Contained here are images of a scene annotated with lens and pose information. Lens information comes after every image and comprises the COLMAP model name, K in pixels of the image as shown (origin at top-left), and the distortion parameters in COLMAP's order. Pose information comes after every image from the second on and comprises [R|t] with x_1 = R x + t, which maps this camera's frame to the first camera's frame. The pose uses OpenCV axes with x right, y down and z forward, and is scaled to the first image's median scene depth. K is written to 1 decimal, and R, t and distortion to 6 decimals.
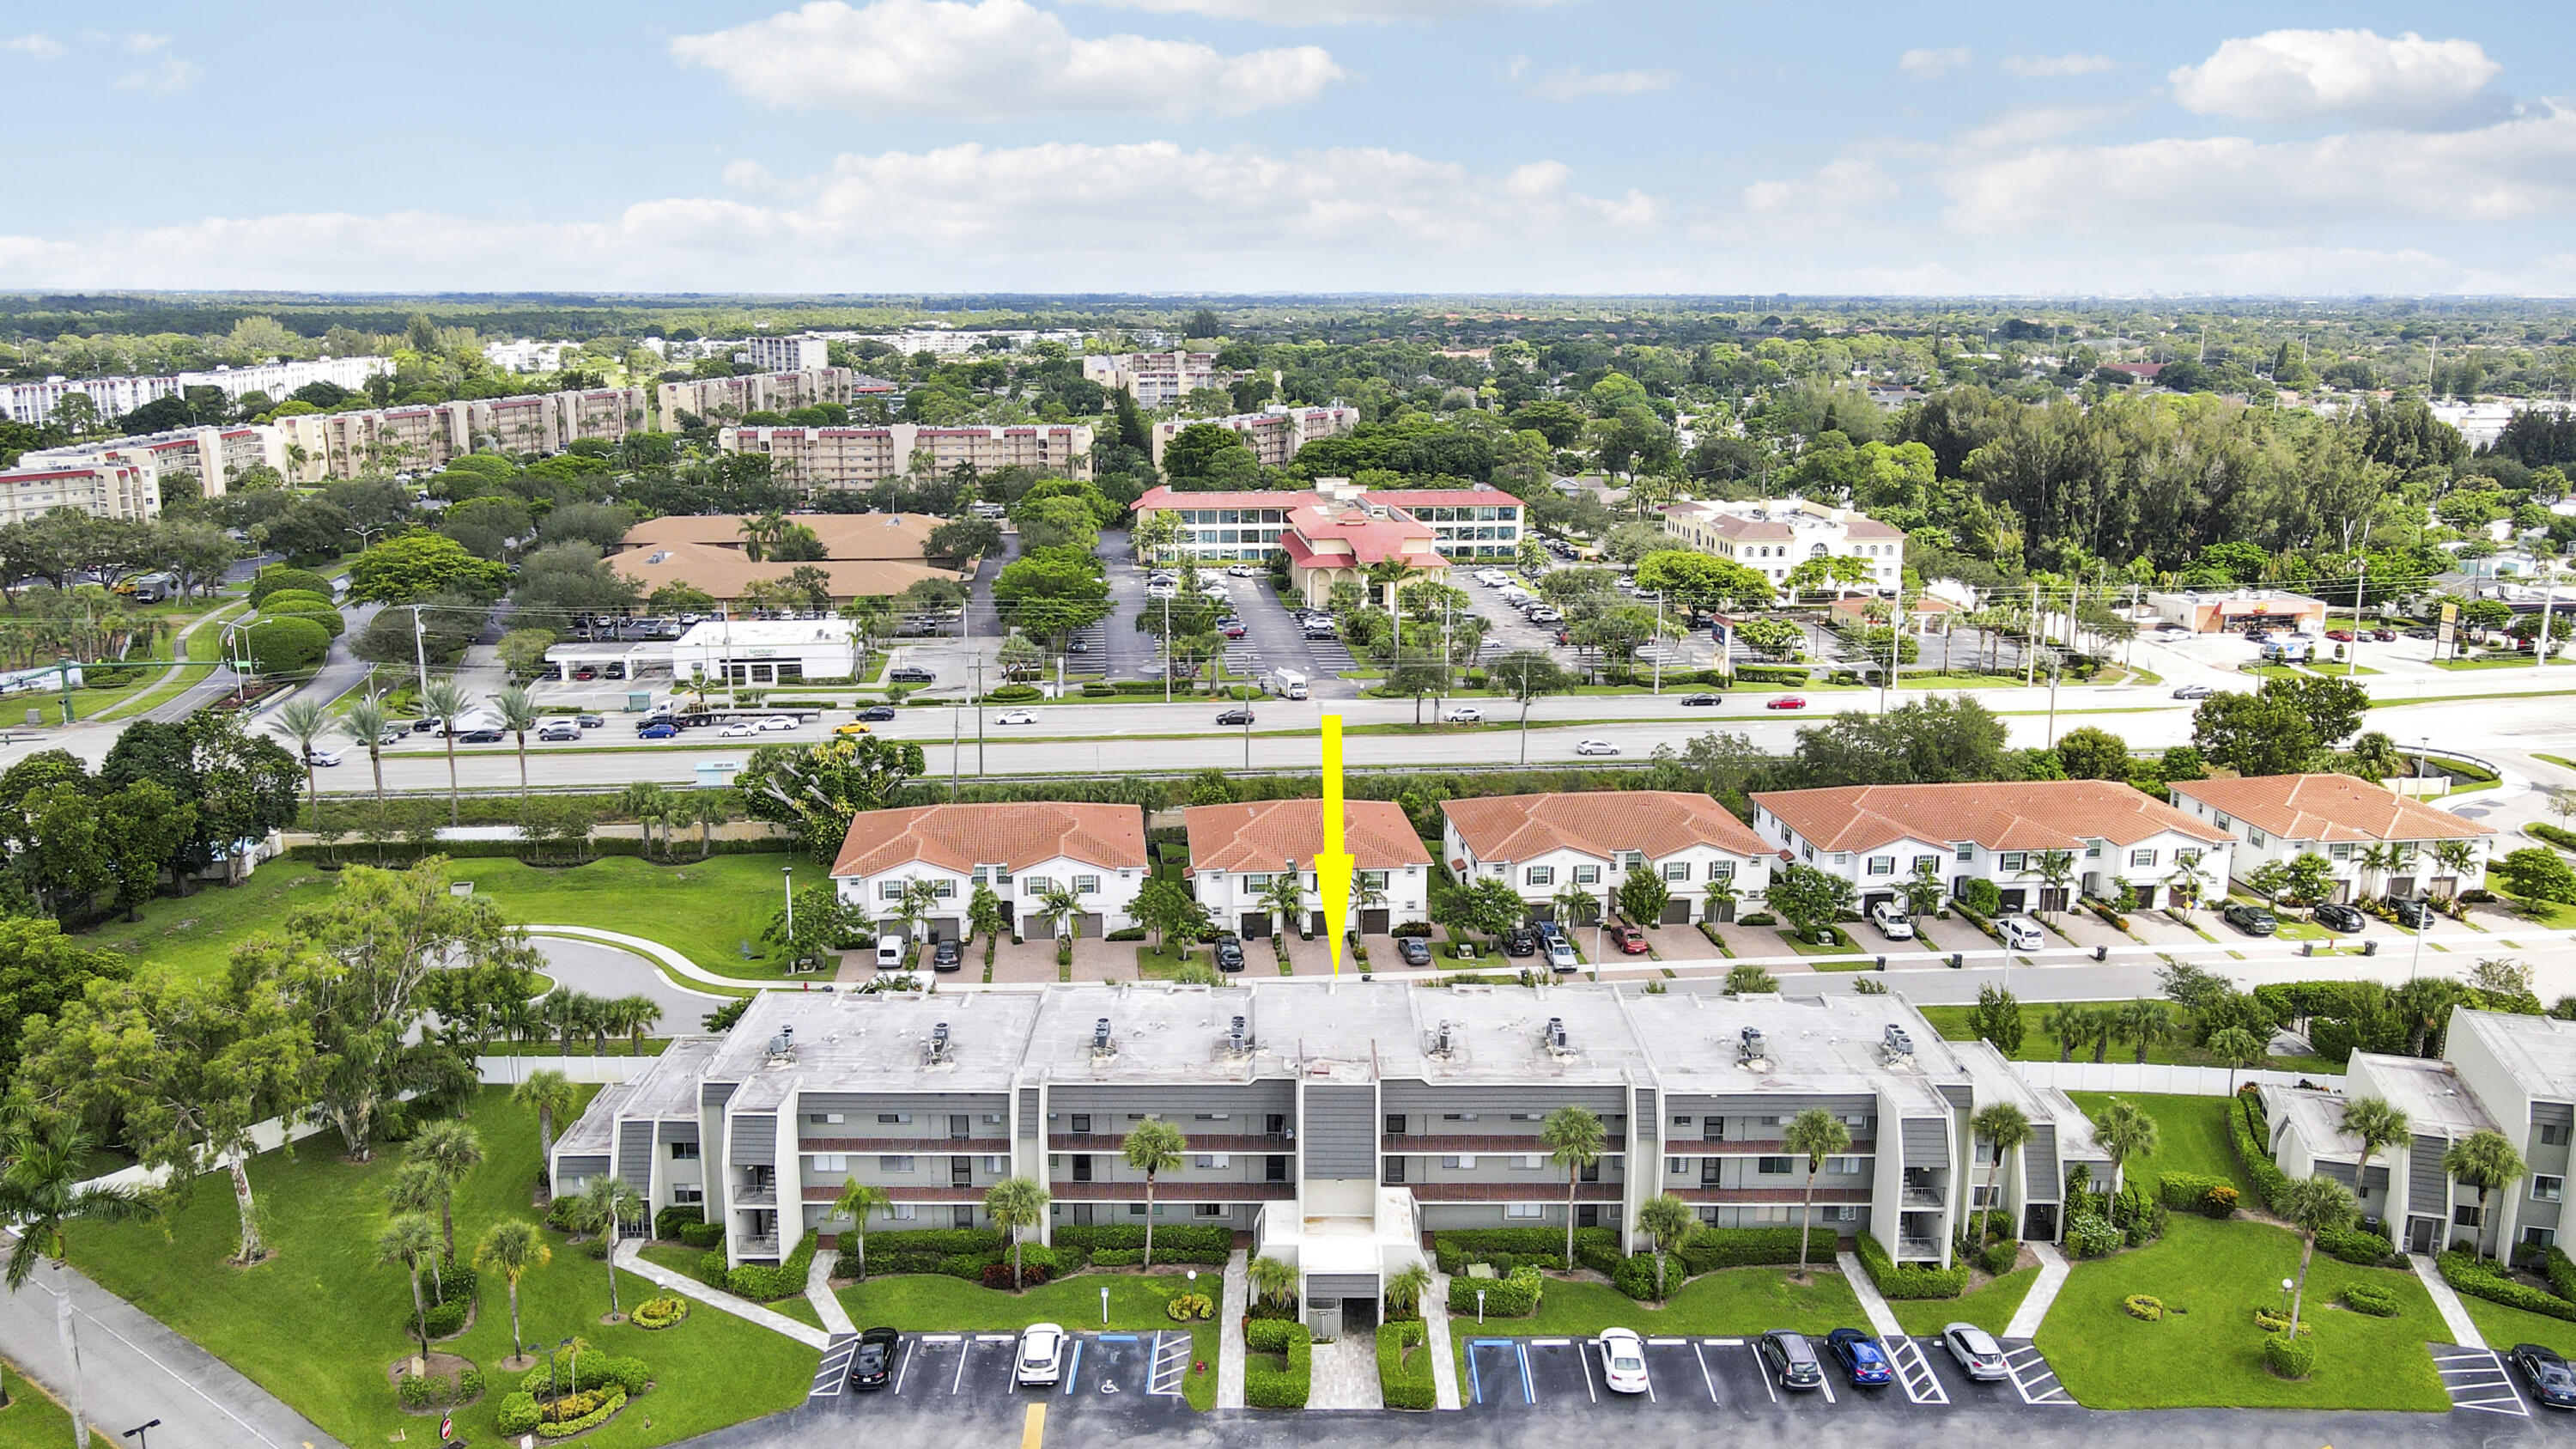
lens RADIAL K [[1935.1, 0, 1285.0], [0, 1935.1, 724.1], [0, 0, 1]] dist [-0.005789, 0.038253]
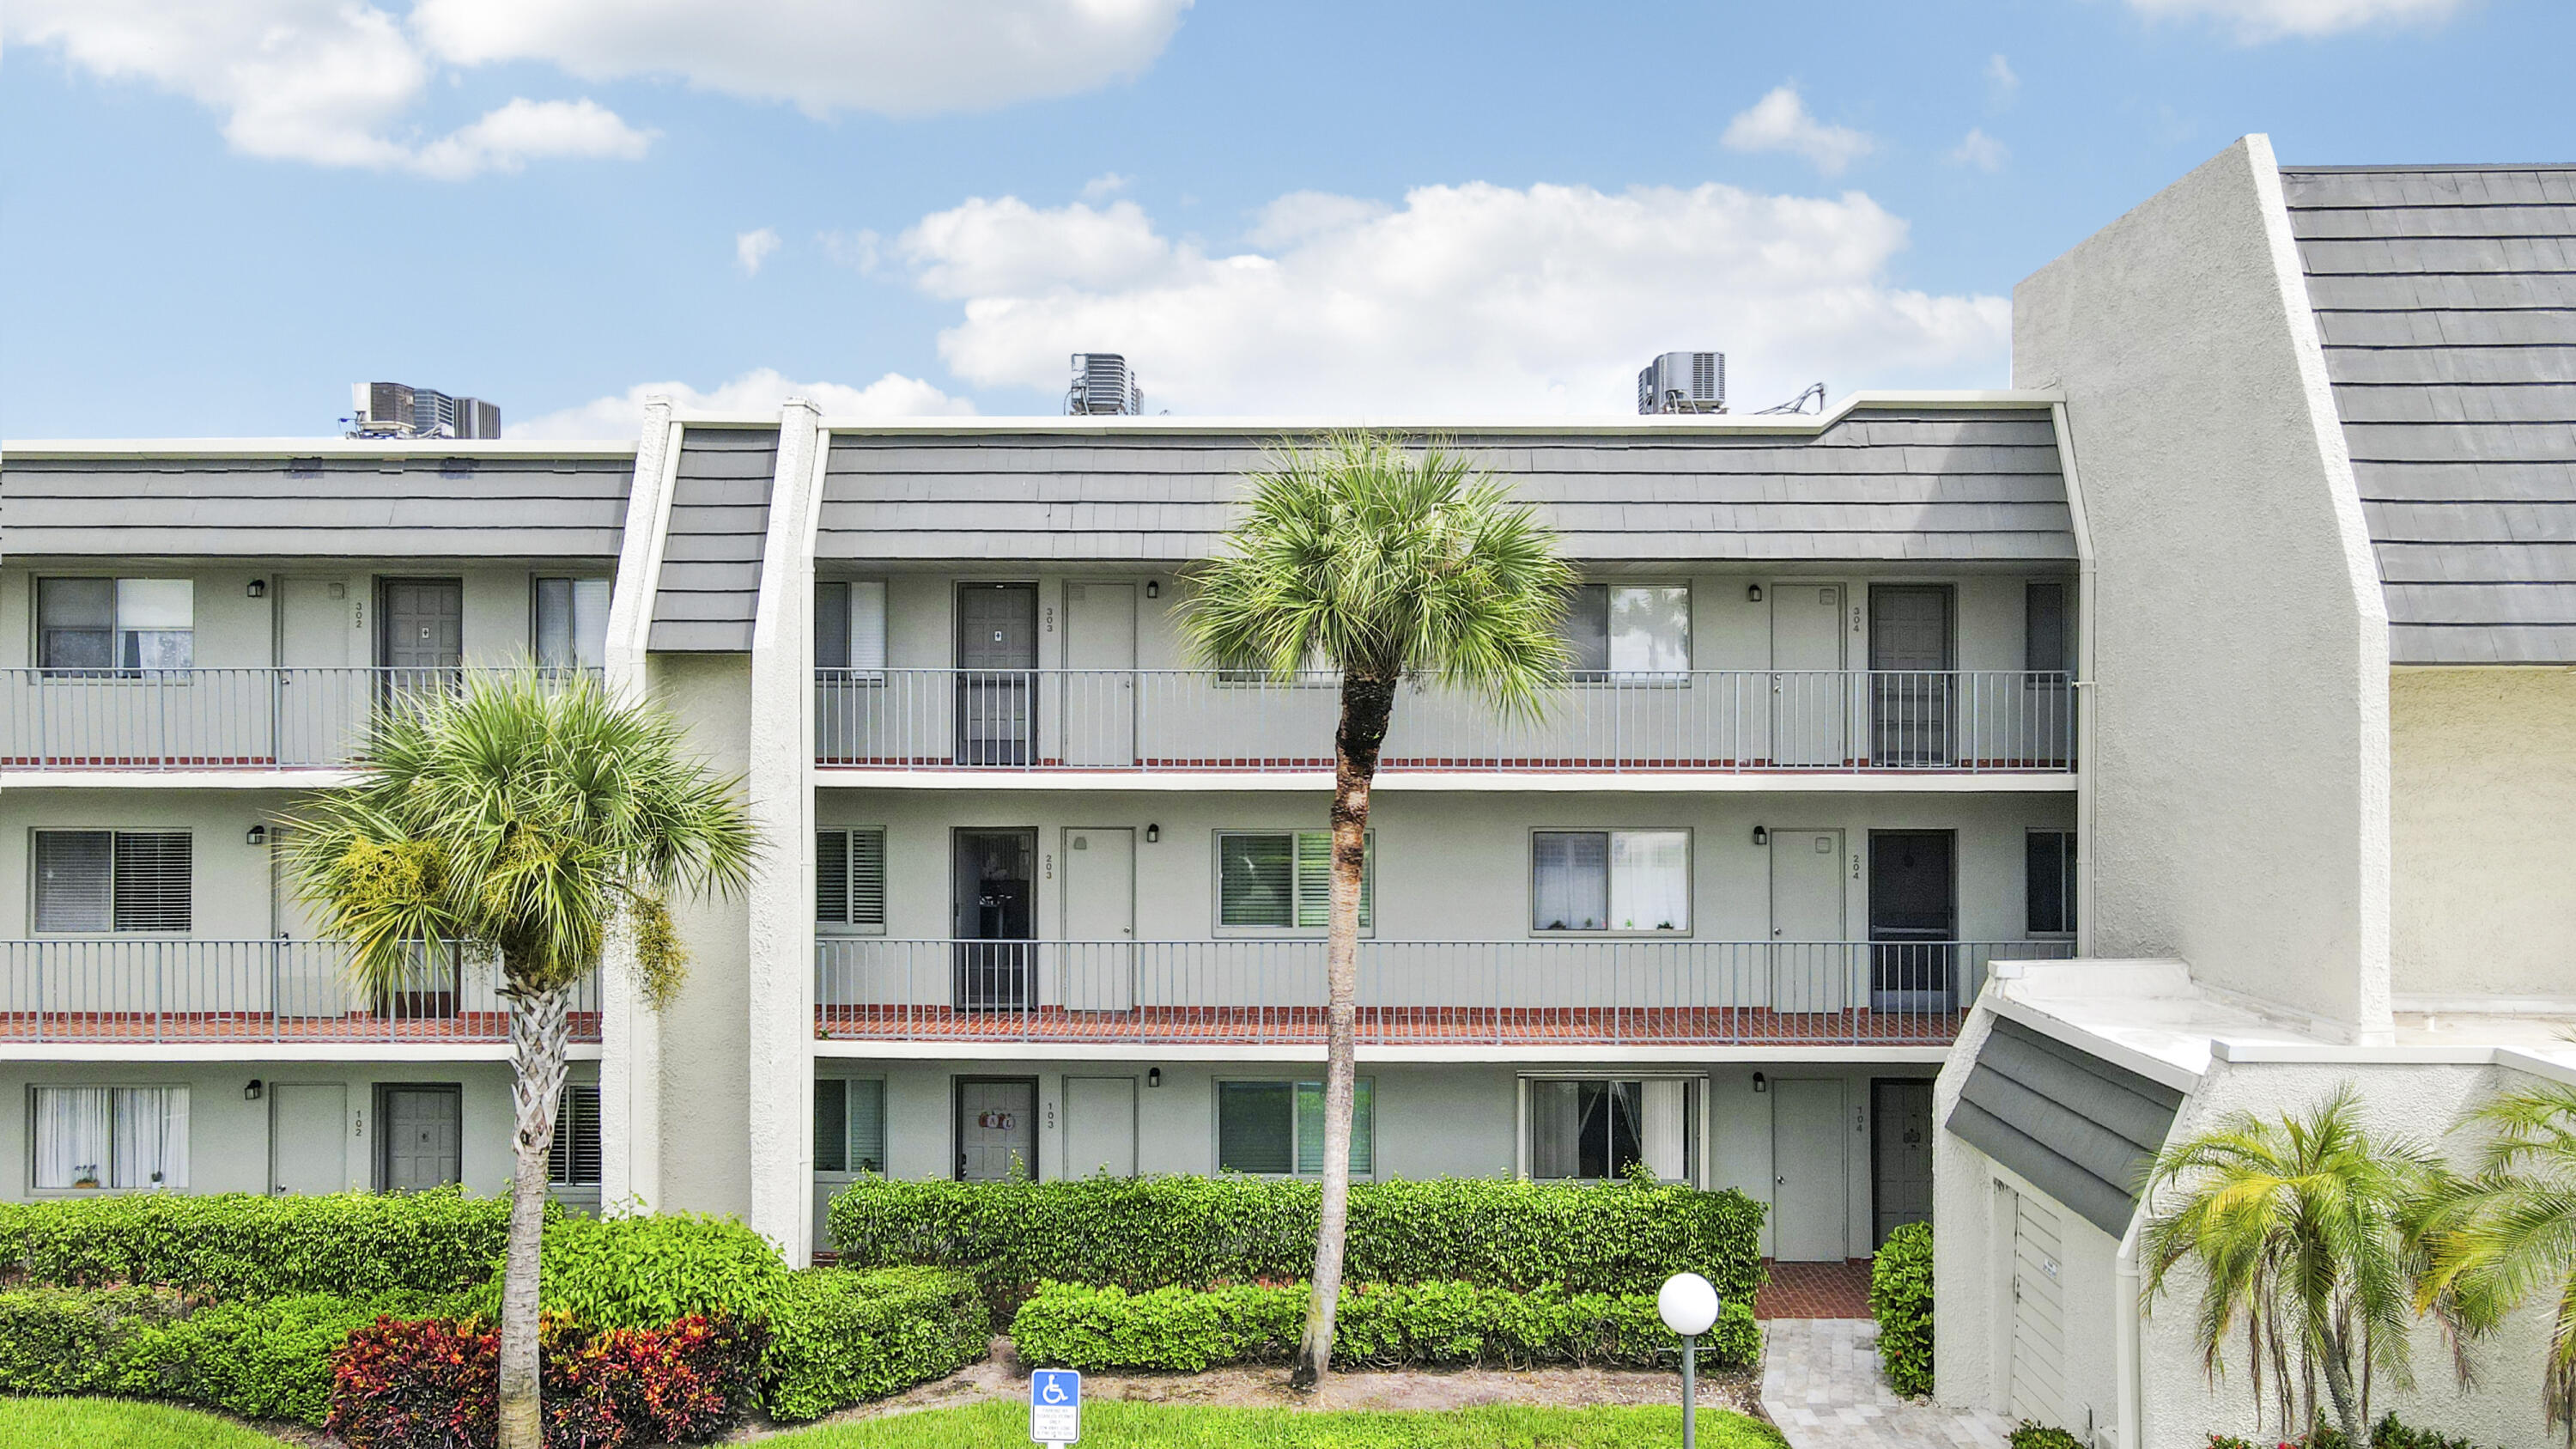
lens RADIAL K [[1935.1, 0, 1297.9], [0, 1935.1, 714.5], [0, 0, 1]] dist [-0.005789, 0.038253]
pose [[0.999927, 0.000267, -0.012091, -0.047519], [-0.003025, 0.973507, -0.228637, 0.175329], [0.011710, 0.228657, 0.973437, 0.543515]]
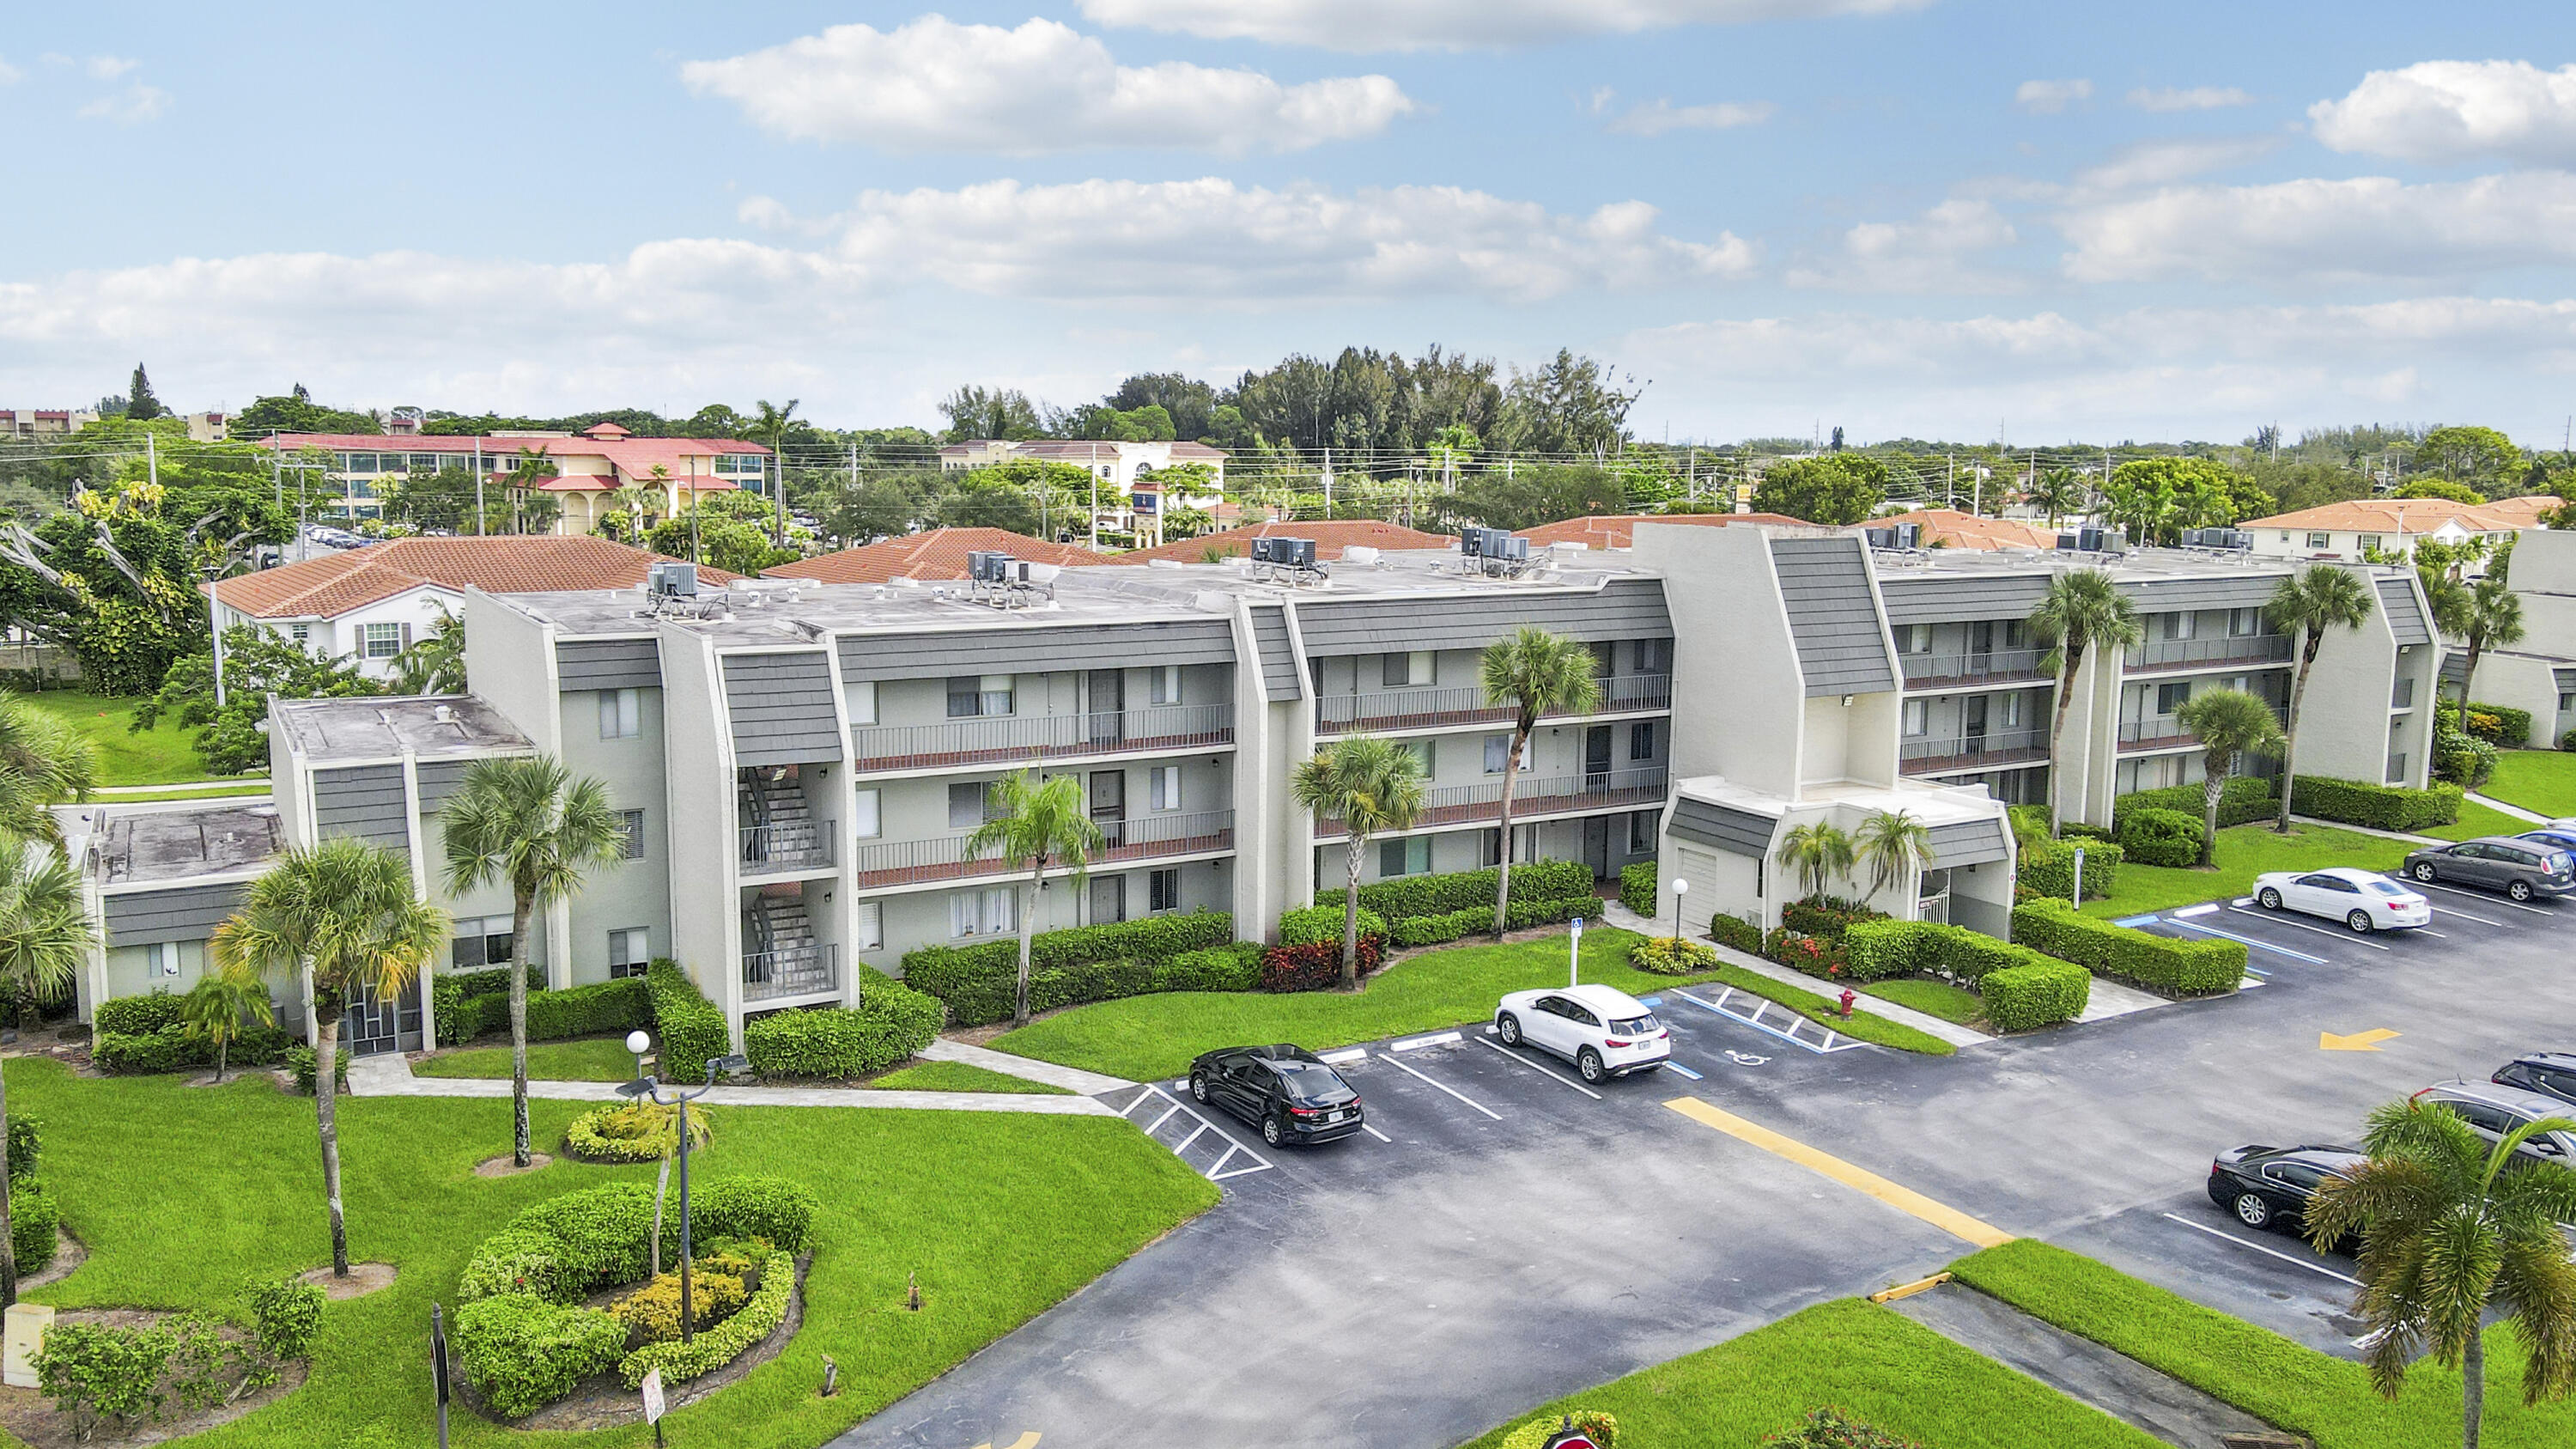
lens RADIAL K [[1935.1, 0, 1295.2], [0, 1935.1, 708.6], [0, 0, 1]] dist [-0.005789, 0.038253]
pose [[0.865508, -0.060395, 0.497242, -0.252027], [0.101312, 0.993294, -0.055699, 0.162596], [-0.490543, 0.098585, 0.865822, 0.376909]]
